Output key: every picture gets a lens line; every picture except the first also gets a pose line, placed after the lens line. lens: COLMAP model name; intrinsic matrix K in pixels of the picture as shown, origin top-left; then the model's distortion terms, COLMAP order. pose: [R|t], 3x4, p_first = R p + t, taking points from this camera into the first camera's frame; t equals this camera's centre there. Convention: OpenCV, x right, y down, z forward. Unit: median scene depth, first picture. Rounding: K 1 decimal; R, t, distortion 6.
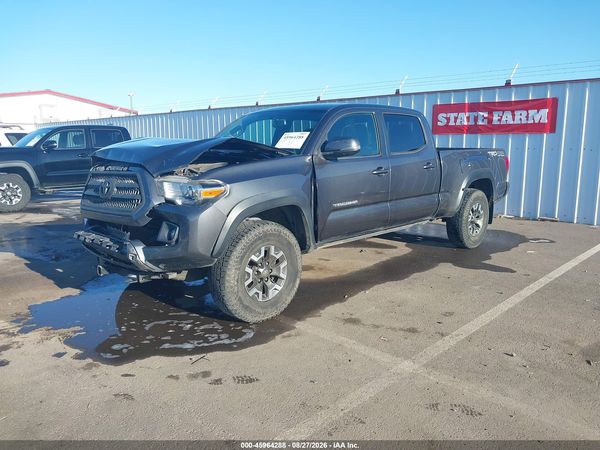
lens RADIAL K [[470.1, 0, 302.4], [0, 470.1, 221.4], [0, 0, 1]] dist [0.011610, -0.030163]
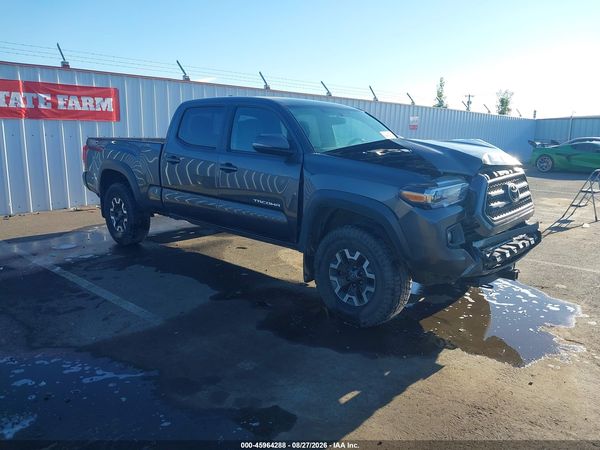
lens RADIAL K [[482.2, 0, 316.5], [0, 482.2, 226.1], [0, 0, 1]] dist [-0.015007, 0.004409]
pose [[-0.046292, -0.194614, 0.979787, -0.965923], [0.145666, 0.969039, 0.199362, -0.178903], [-0.988250, 0.151950, -0.016510, 0.991574]]
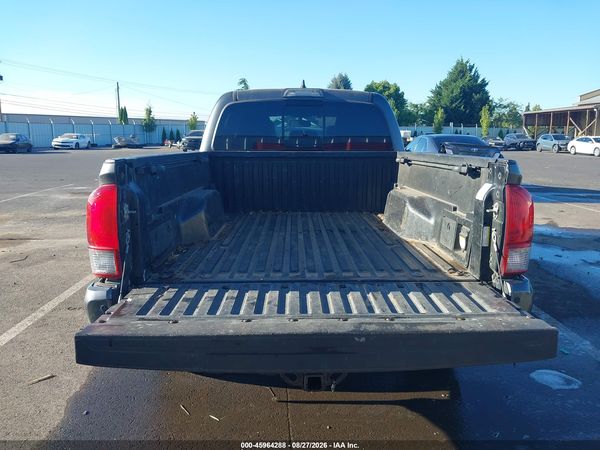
lens RADIAL K [[470.1, 0, 305.1], [0, 470.1, 230.6], [0, 0, 1]] dist [0.011610, -0.030163]
pose [[-0.688395, 0.127345, -0.714070, 0.726626], [-0.130947, 0.946473, 0.295029, -0.273768], [0.713418, 0.296602, -0.634871, 1.653791]]
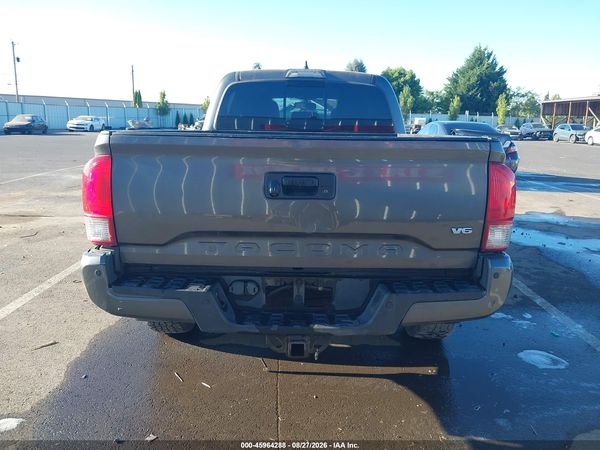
lens RADIAL K [[470.1, 0, 305.5], [0, 470.1, 228.9], [0, 0, 1]] dist [0.011610, -0.030163]
pose [[-0.708287, 0.130069, -0.693839, 0.722876], [-0.143067, 0.936033, 0.321518, -0.270137], [0.691276, 0.326992, -0.644371, 1.679608]]
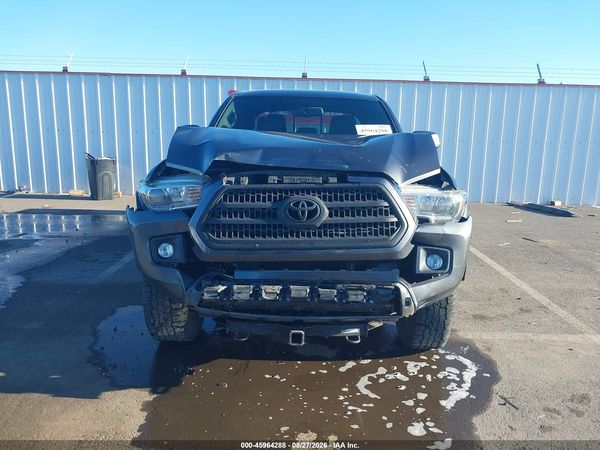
lens RADIAL K [[482.2, 0, 302.9], [0, 482.2, 226.1], [0, 0, 1]] dist [-0.015007, 0.004409]
pose [[0.722464, -0.117580, 0.681338, -0.594332], [0.091553, 0.993025, 0.074289, -0.063967], [-0.685321, 0.008708, 0.728189, 0.364375]]
